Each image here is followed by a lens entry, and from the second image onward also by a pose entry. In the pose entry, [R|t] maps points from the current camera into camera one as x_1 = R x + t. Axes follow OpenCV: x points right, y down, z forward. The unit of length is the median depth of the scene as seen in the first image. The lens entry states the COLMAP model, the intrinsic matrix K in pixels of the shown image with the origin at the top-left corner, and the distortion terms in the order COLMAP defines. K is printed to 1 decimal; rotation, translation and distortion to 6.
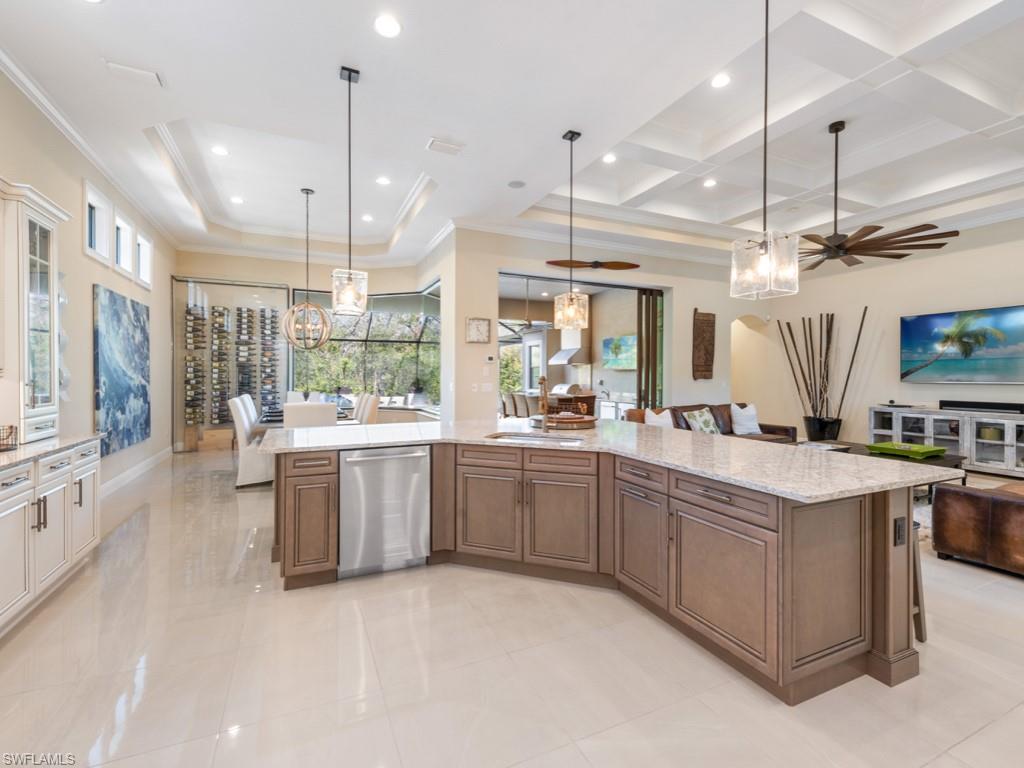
lens RADIAL K [[461.5, 0, 513.4], [0, 461.5, 377.9], [0, 0, 1]] dist [0.021203, -0.013329]
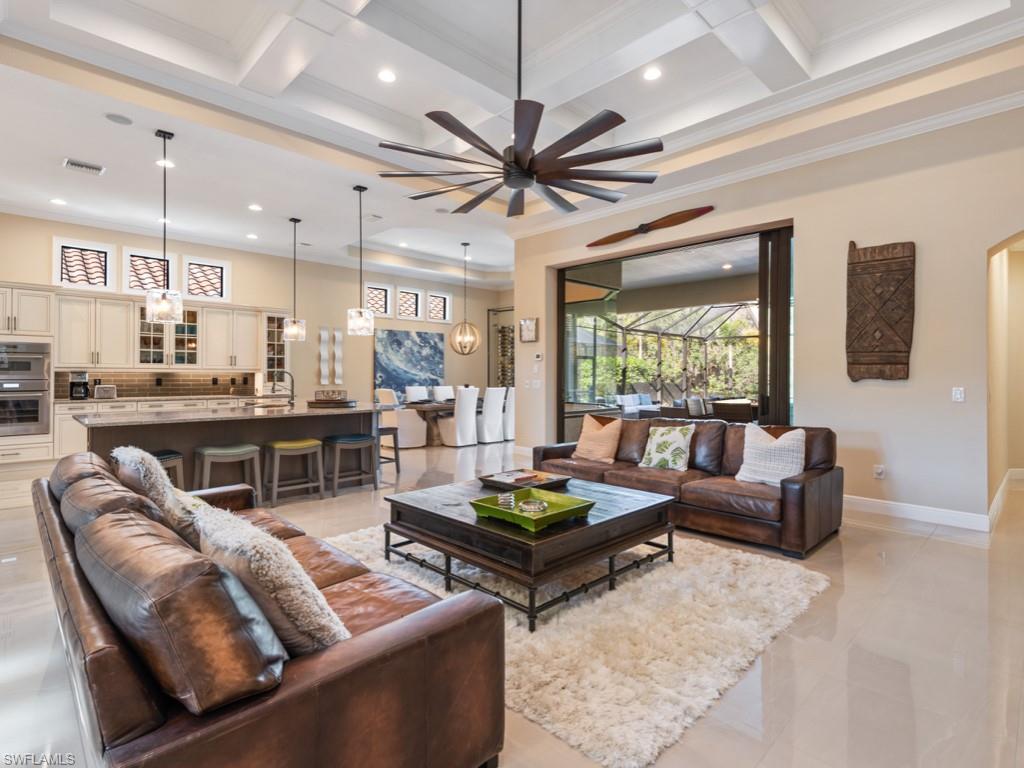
lens RADIAL K [[514.9, 0, 514.4], [0, 514.9, 375.8], [0, 0, 1]] dist [0.013597, -0.001153]
pose [[0.333899, 0.000965, -0.942609, 0.875716], [-0.010604, 0.999940, -0.002733, 0.004443], [0.942549, 0.010908, 0.333889, 0.491637]]
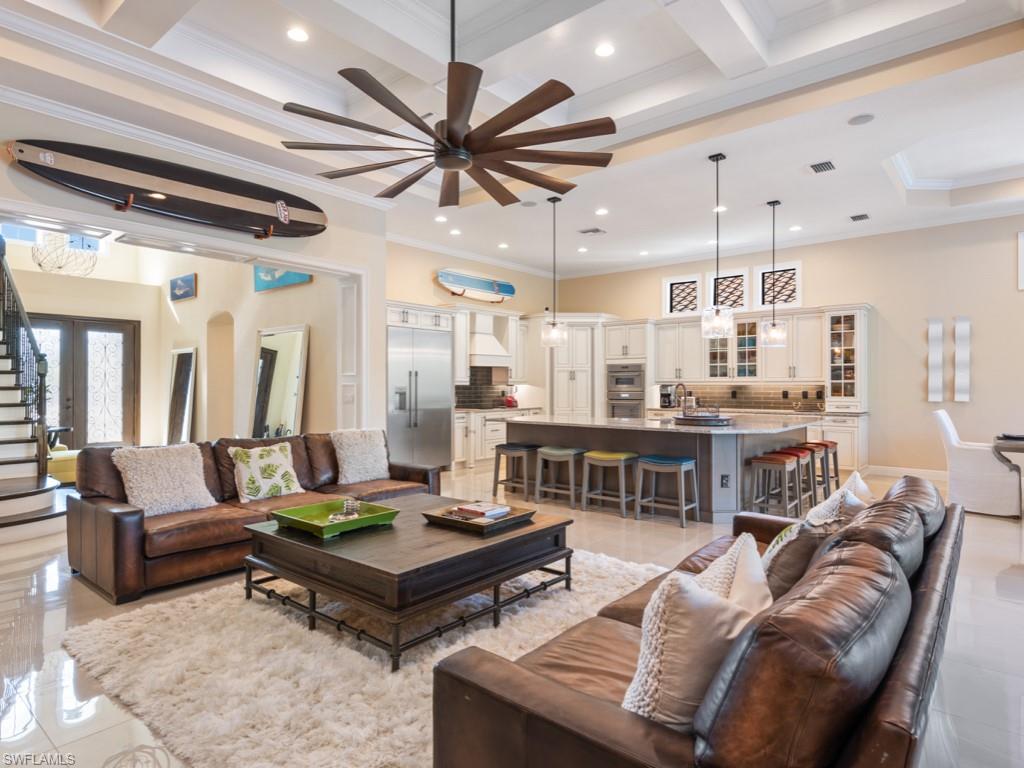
lens RADIAL K [[586.6, 0, 512.0], [0, 586.6, 384.0], [0, 0, 1]] dist [0.003789, -0.000001]
pose [[-0.905417, -0.004195, -0.424502, 0.596502], [-0.005731, 0.999981, 0.002341, -0.000638], [0.424484, 0.004553, -0.905424, 1.073347]]
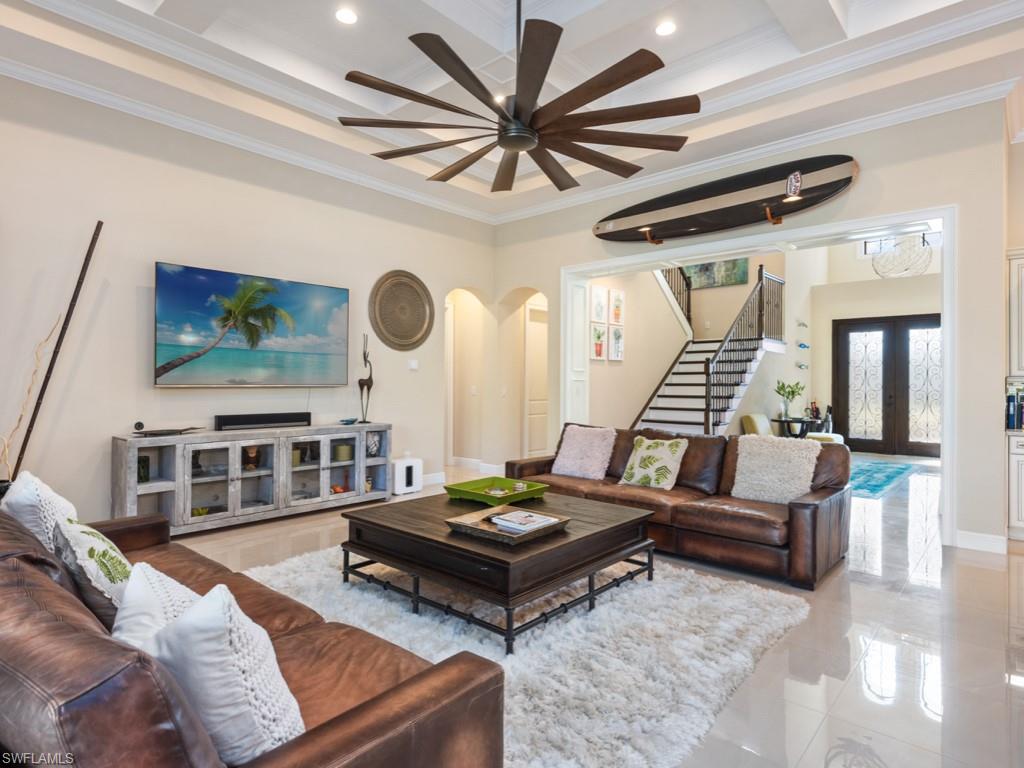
lens RADIAL K [[569.2, 0, 502.6], [0, 569.2, 384.3], [0, 0, 1]] dist [0.017881, -0.000891]
pose [[-0.394546, -0.008642, 0.918835, 0.075548], [0.000173, 0.999955, 0.009479, 0.000002], [-0.918876, 0.003899, -0.394527, 0.820358]]
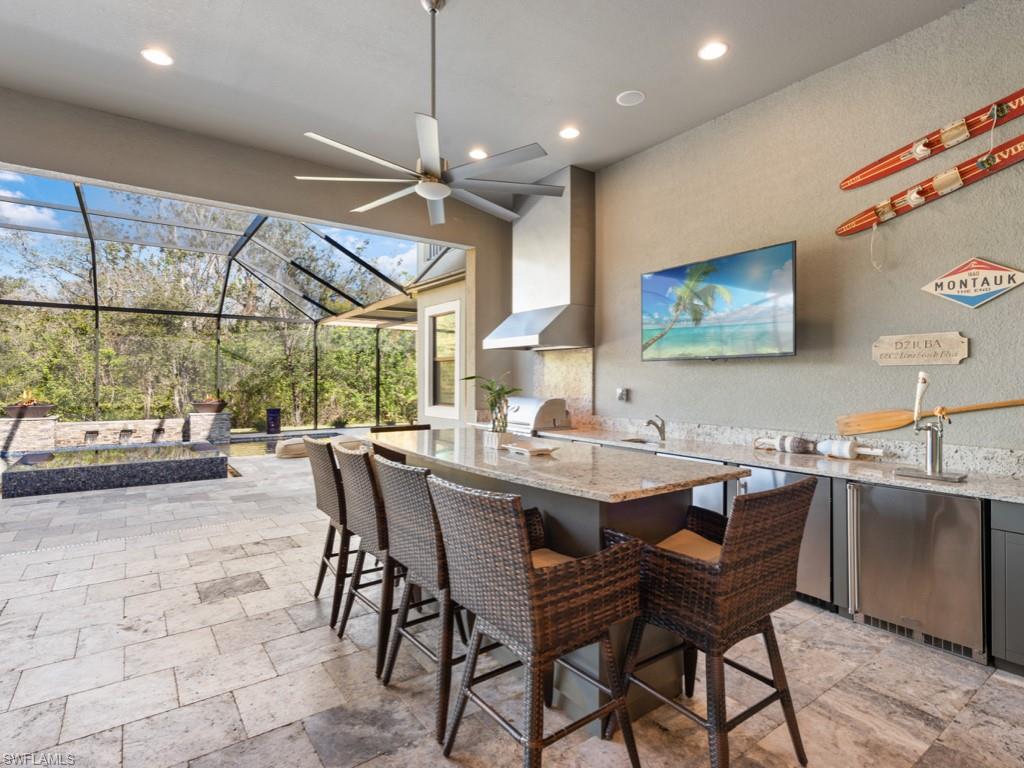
lens RADIAL K [[519.2, 0, 515.2], [0, 519.2, 384.2], [0, 0, 1]] dist [0.011968, -0.000872]
pose [[0.979433, -0.003747, 0.201733, 0.021862], [0.002869, 0.999985, 0.004649, -0.001322], [-0.201747, -0.003975, 0.979430, 0.940634]]
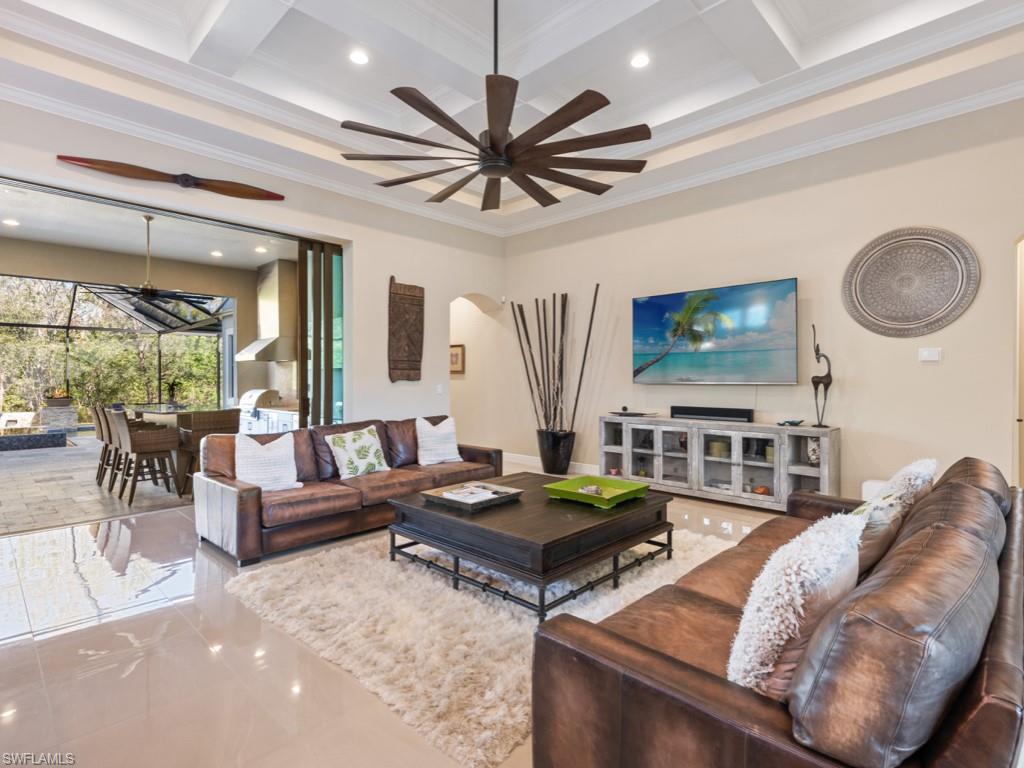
lens RADIAL K [[519.2, 0, 515.2], [0, 519.2, 384.2], [0, 0, 1]] dist [0.011968, -0.000872]
pose [[0.931755, -0.008277, 0.362993, 0.307589], [0.006124, 0.999956, 0.007083, 0.003216], [-0.363035, -0.004377, 0.931765, 0.244499]]
